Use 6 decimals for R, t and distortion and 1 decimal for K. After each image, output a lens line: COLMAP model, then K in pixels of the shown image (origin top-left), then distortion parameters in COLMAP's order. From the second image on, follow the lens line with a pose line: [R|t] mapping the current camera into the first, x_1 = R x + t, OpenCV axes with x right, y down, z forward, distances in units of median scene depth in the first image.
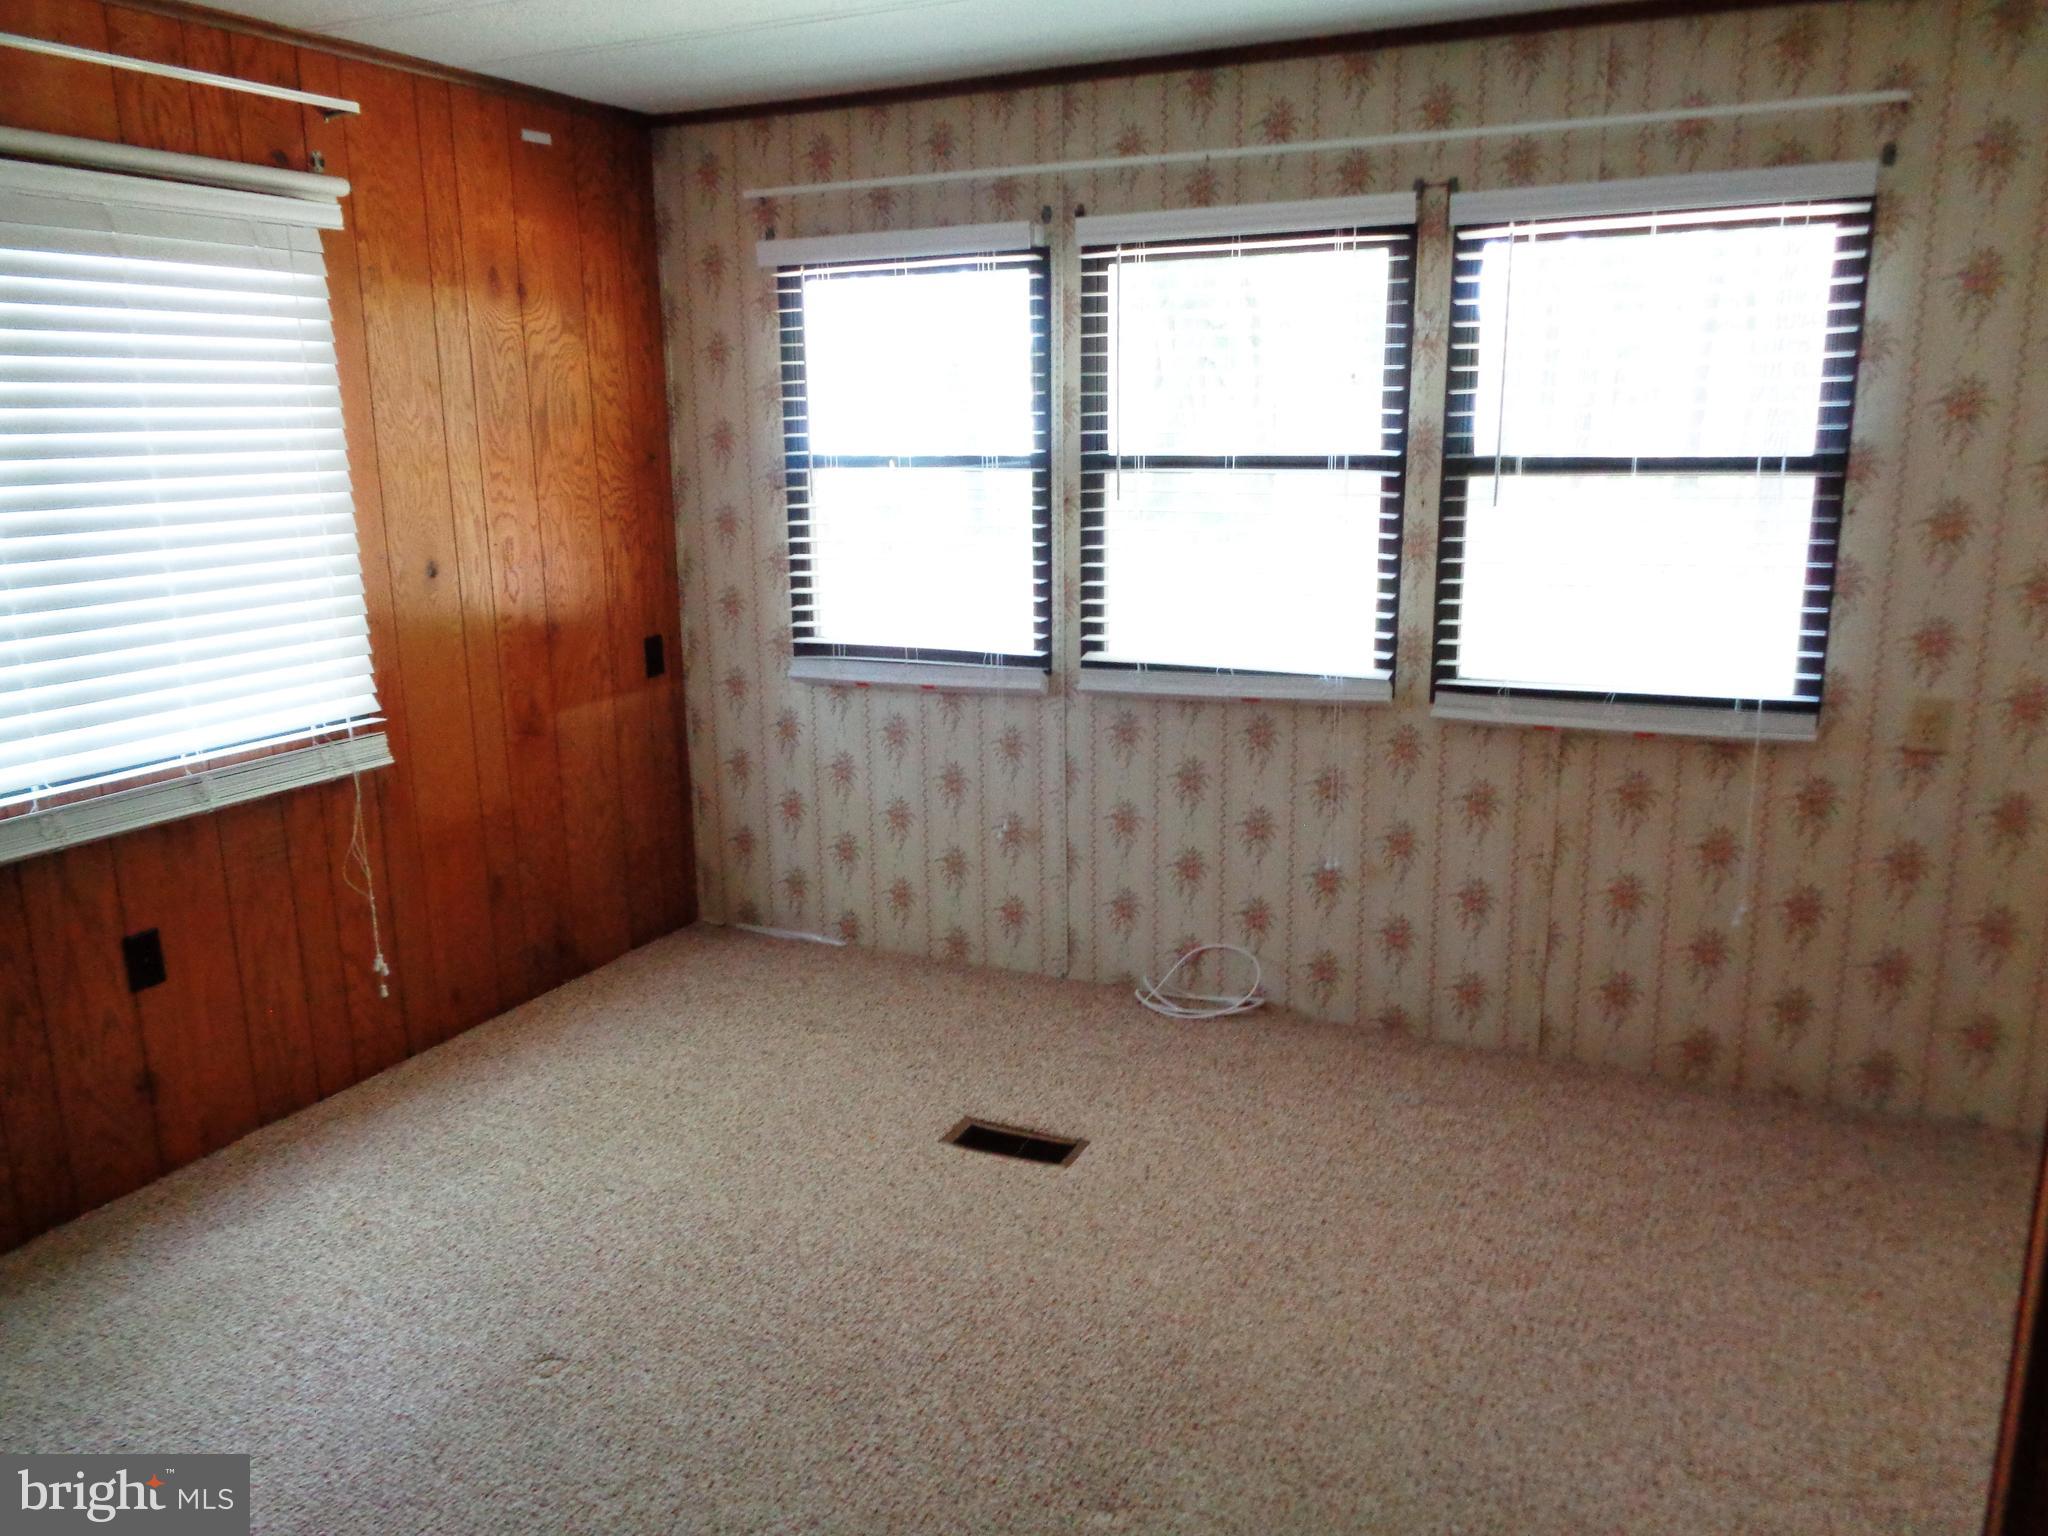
lens RADIAL K [[1540.3, 0, 1034.3], [0, 1540.3, 778.5], [0, 0, 1]] dist [0.012908, -0.020172]
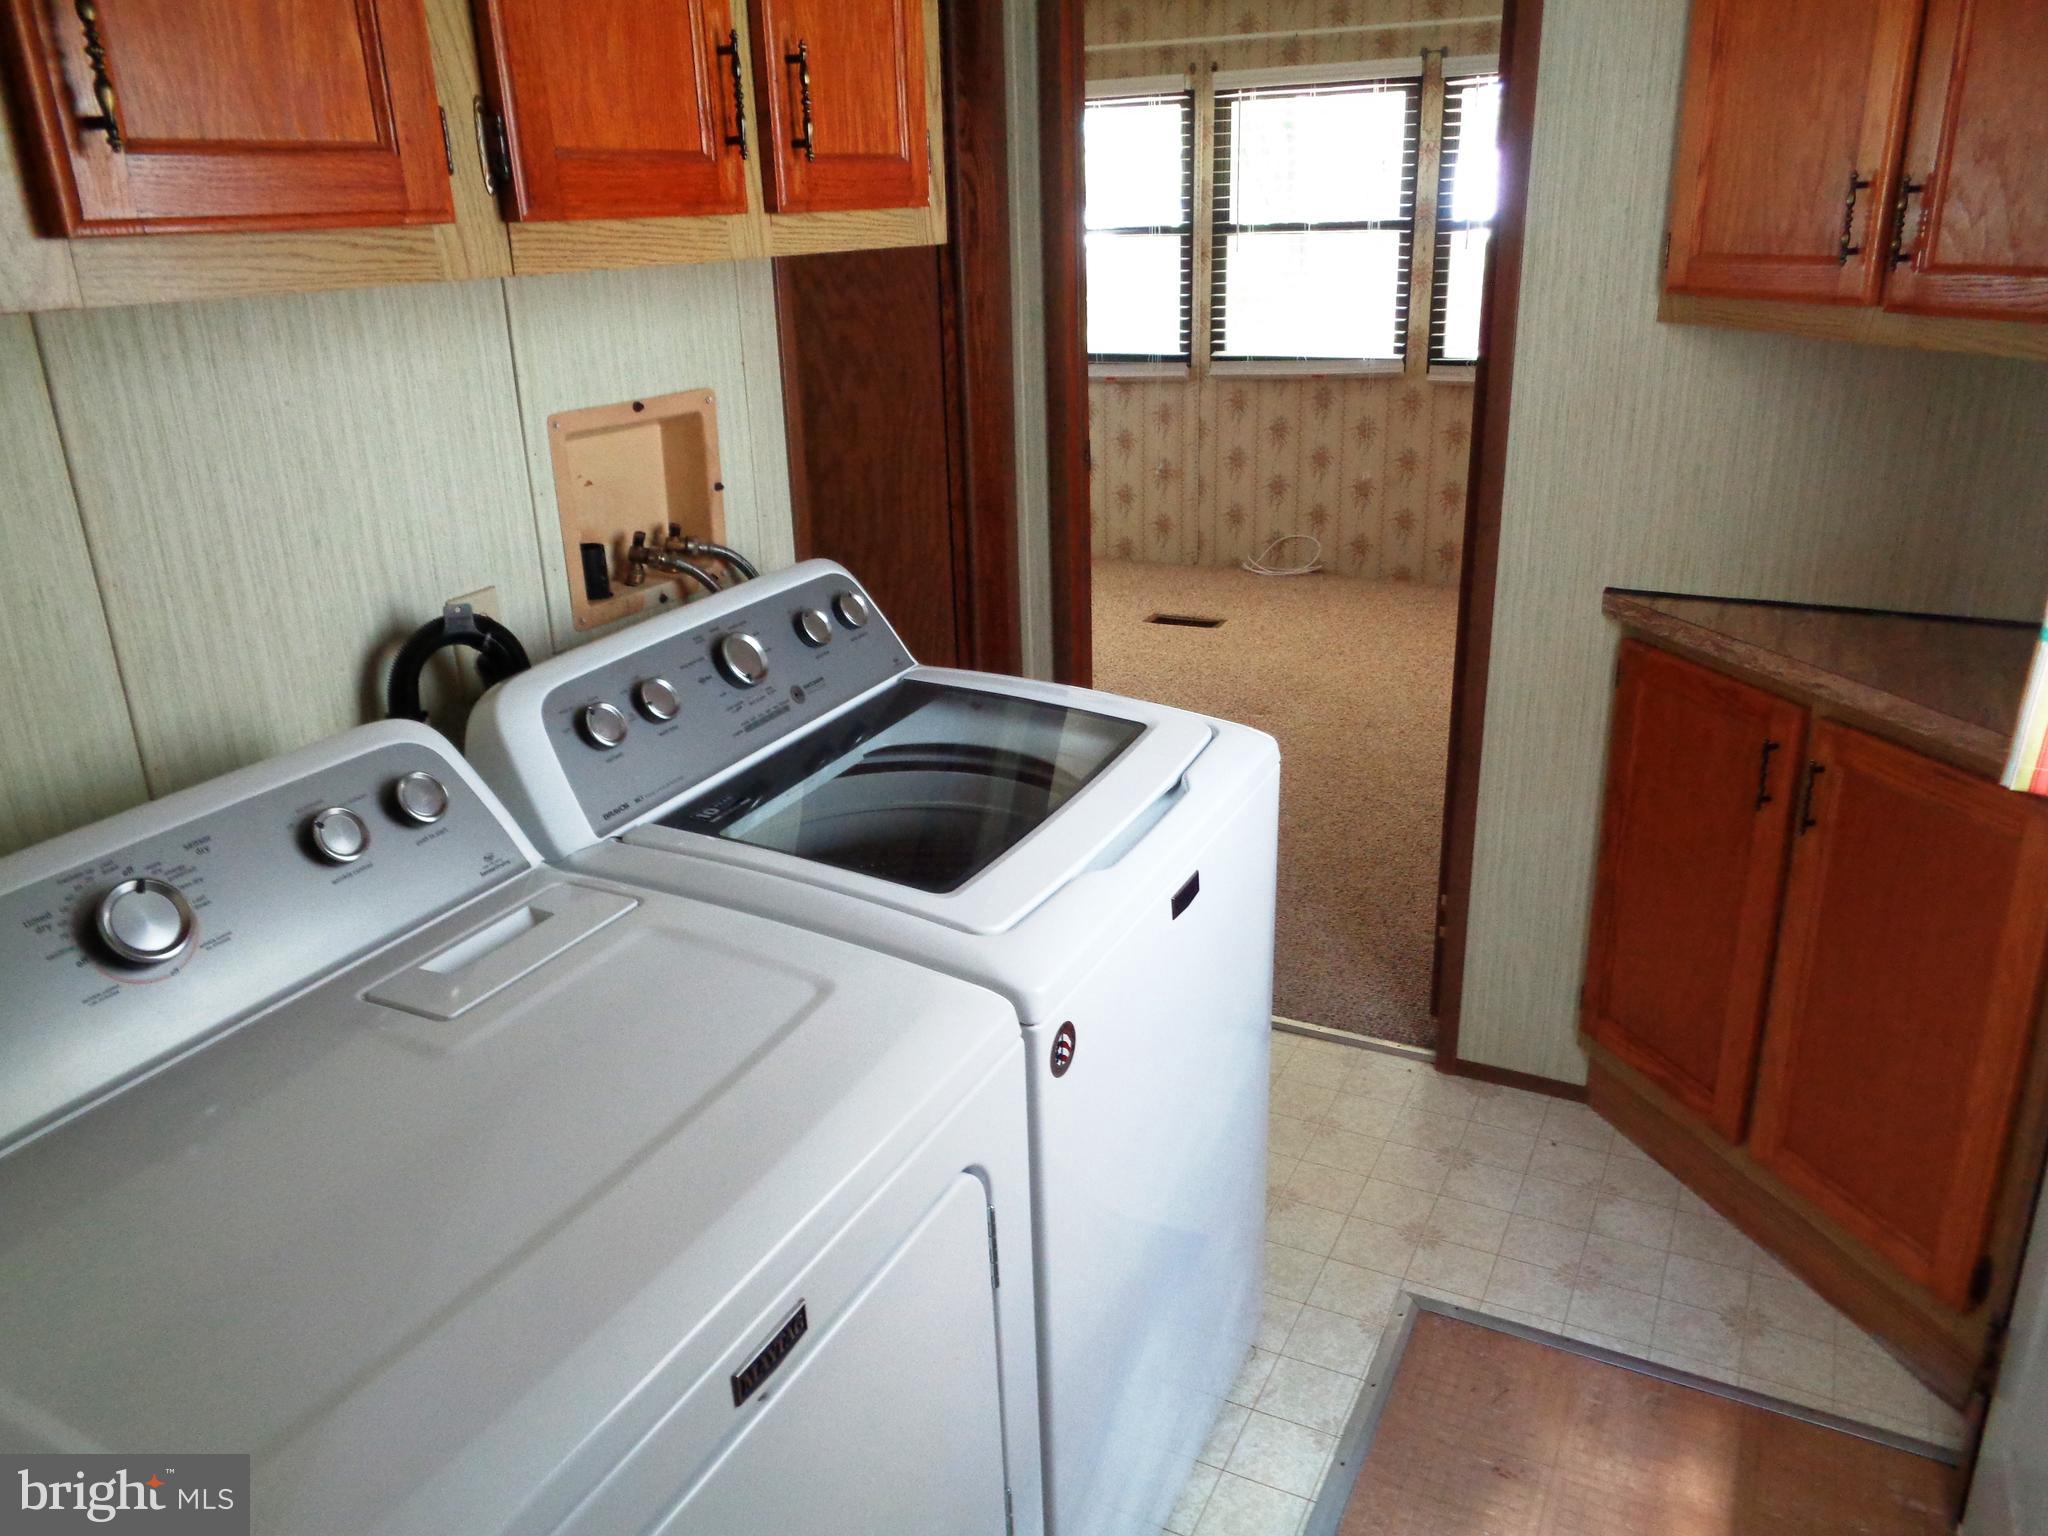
lens RADIAL K [[1540.3, 0, 1026.9], [0, 1540.3, 761.1], [0, 0, 1]] dist [0.012908, -0.020172]
pose [[0.999741, -0.008207, -0.021223, -0.136258], [0.010468, 0.994018, 0.108710, 0.173198], [0.020204, -0.108904, 0.993847, -0.676789]]
